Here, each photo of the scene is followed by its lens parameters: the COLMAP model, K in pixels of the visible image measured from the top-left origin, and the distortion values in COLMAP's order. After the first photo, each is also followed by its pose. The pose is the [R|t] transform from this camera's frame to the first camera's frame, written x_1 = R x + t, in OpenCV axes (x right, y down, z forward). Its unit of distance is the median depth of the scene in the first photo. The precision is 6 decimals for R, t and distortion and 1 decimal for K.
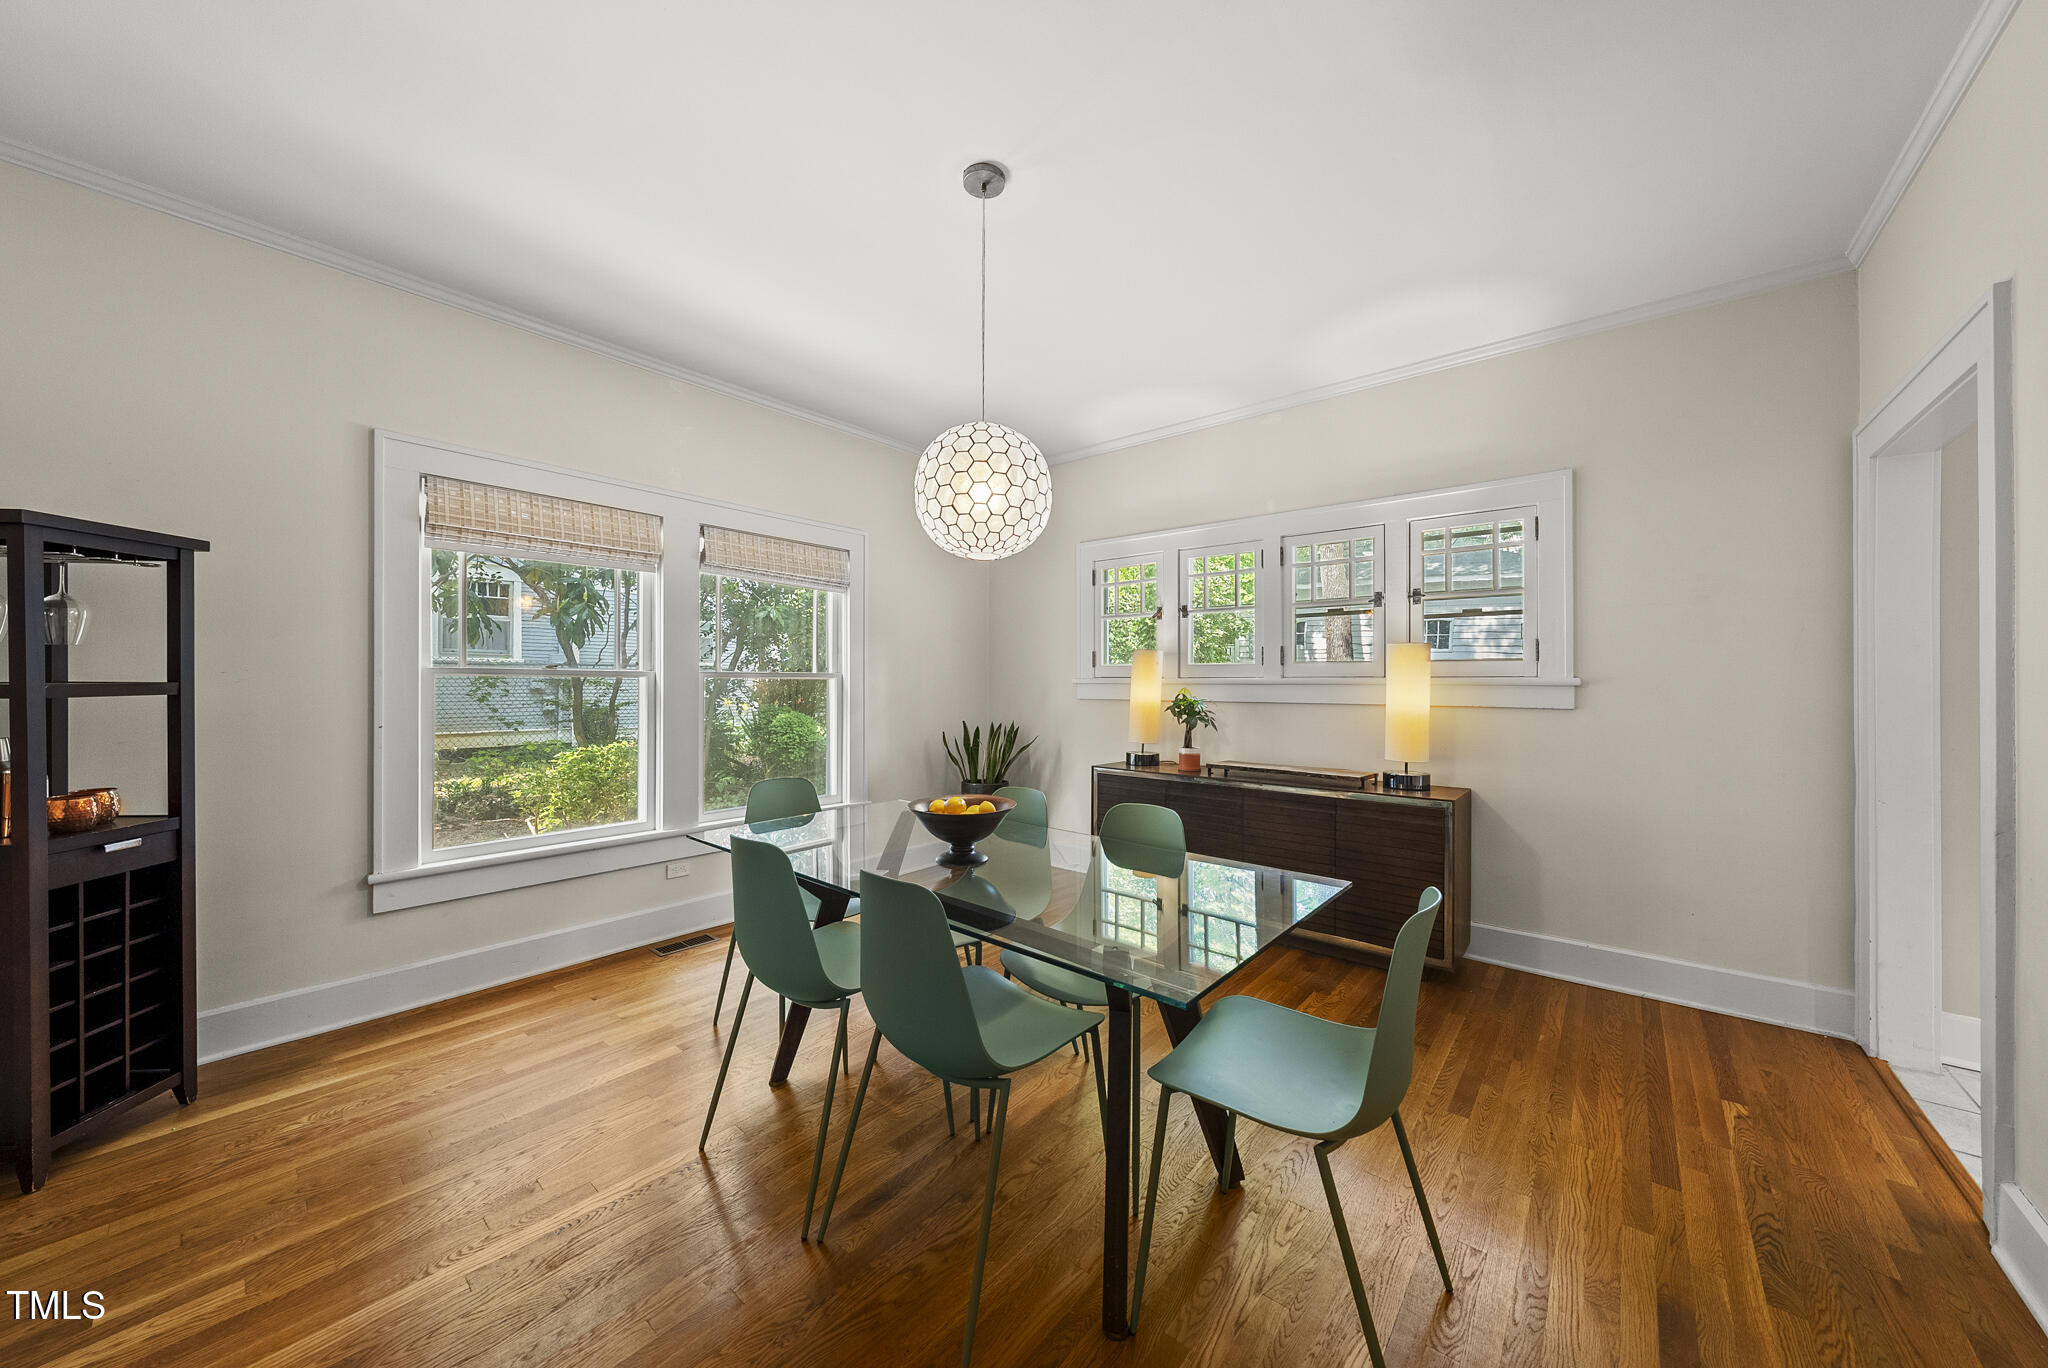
lens RADIAL K [[704.7, 0, 1010.2], [0, 704.7, 677.8], [0, 0, 1]] dist [-0.005384, 0.000672]
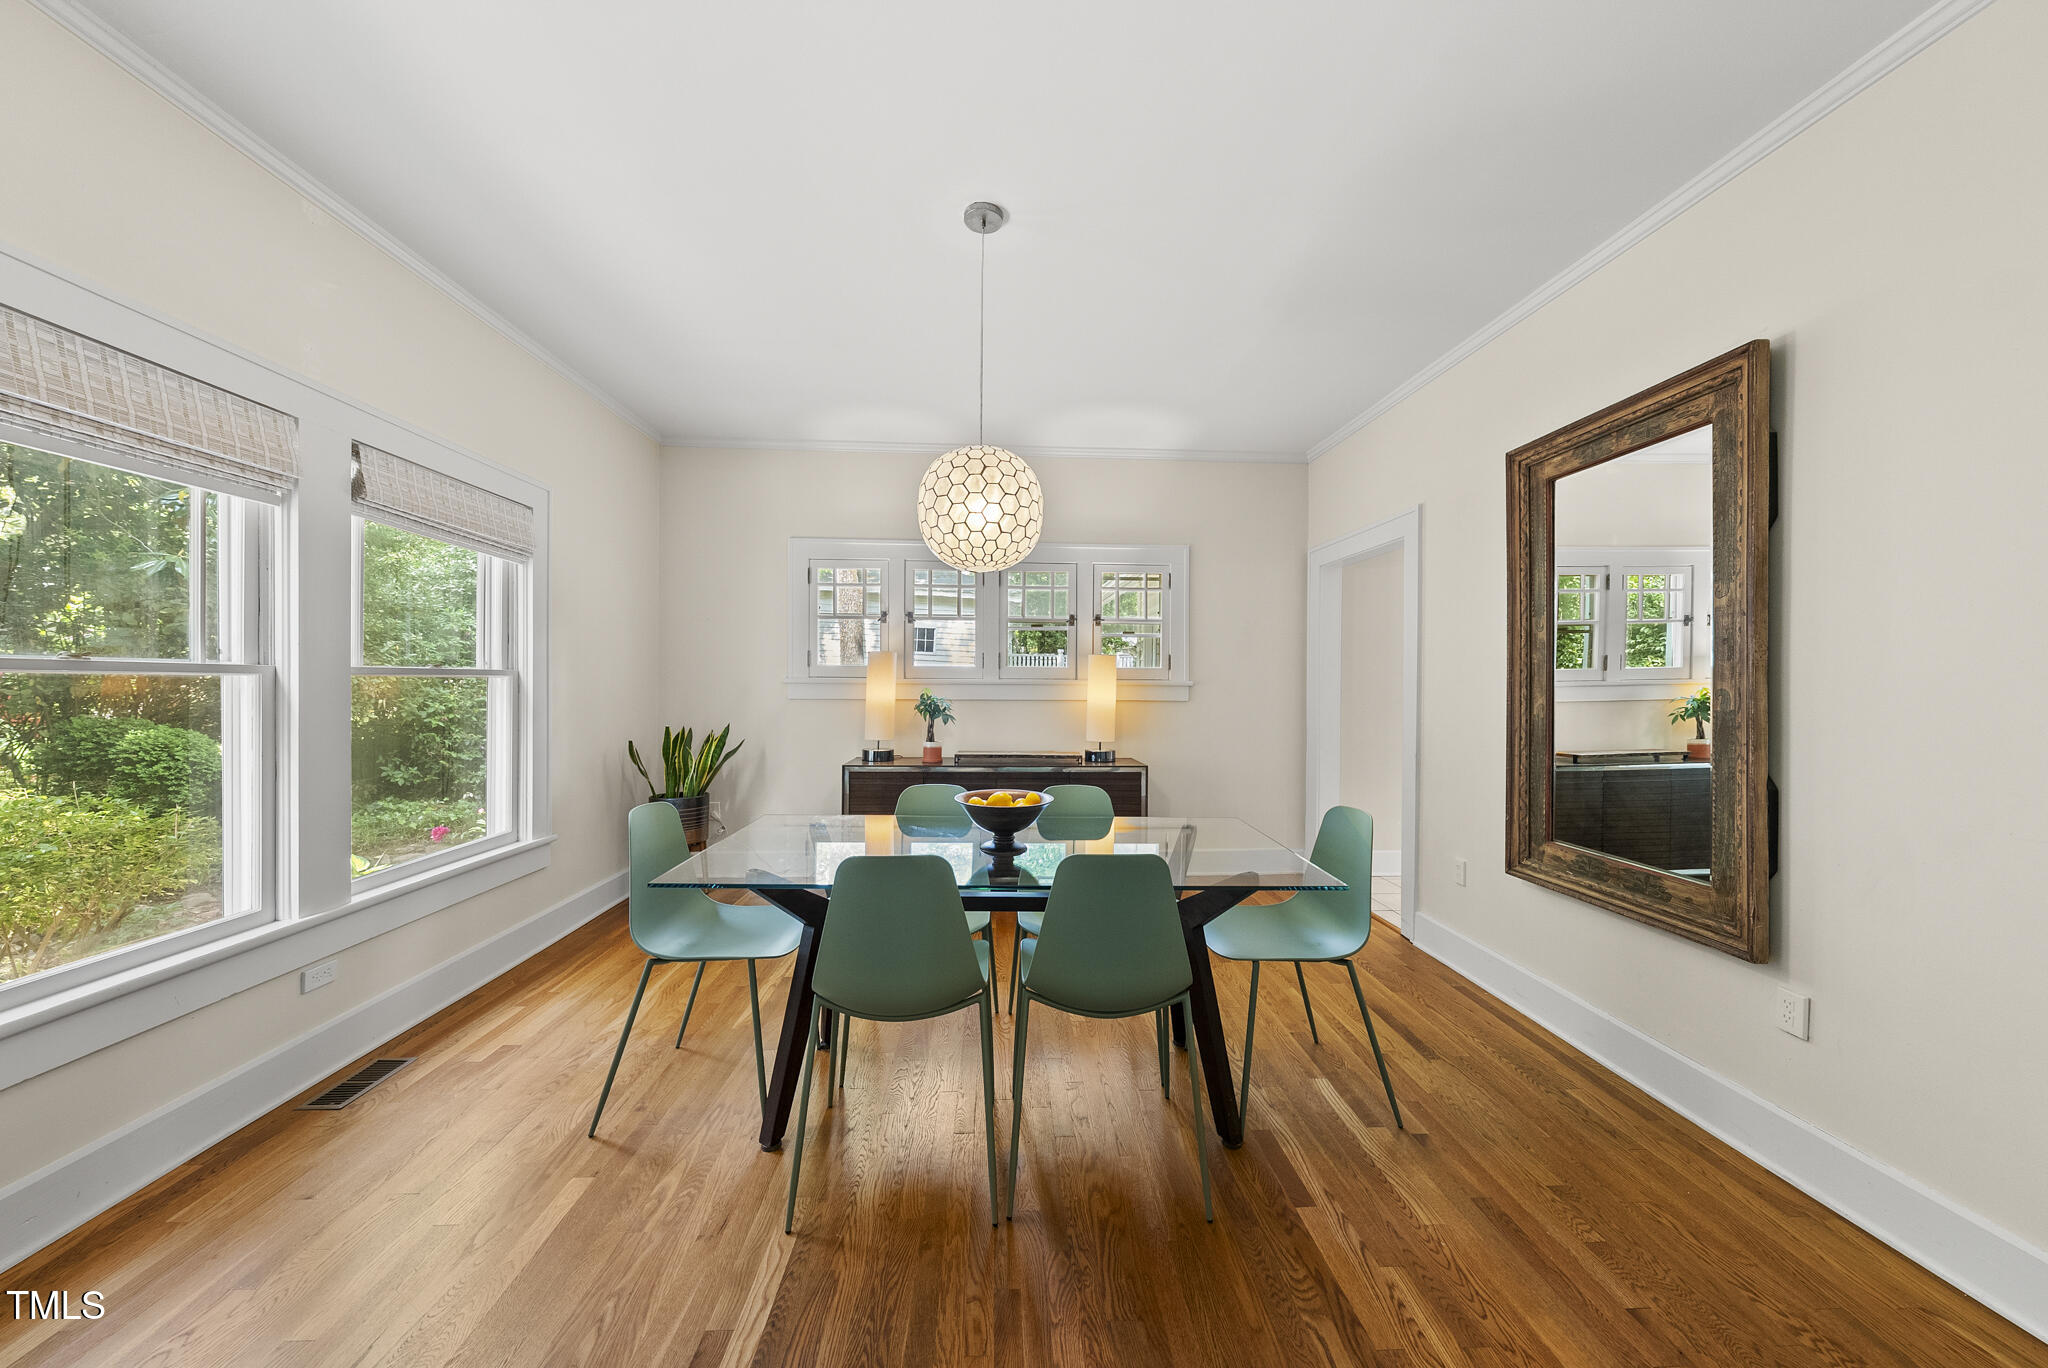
lens RADIAL K [[704.7, 0, 1013.3], [0, 704.7, 689.0], [0, 0, 1]] dist [-0.005384, 0.000672]
pose [[0.729970, -0.006257, 0.683451, -0.416432], [-0.009771, 0.999760, 0.019588, -0.006959], [-0.683410, -0.020976, 0.729734, 0.100642]]
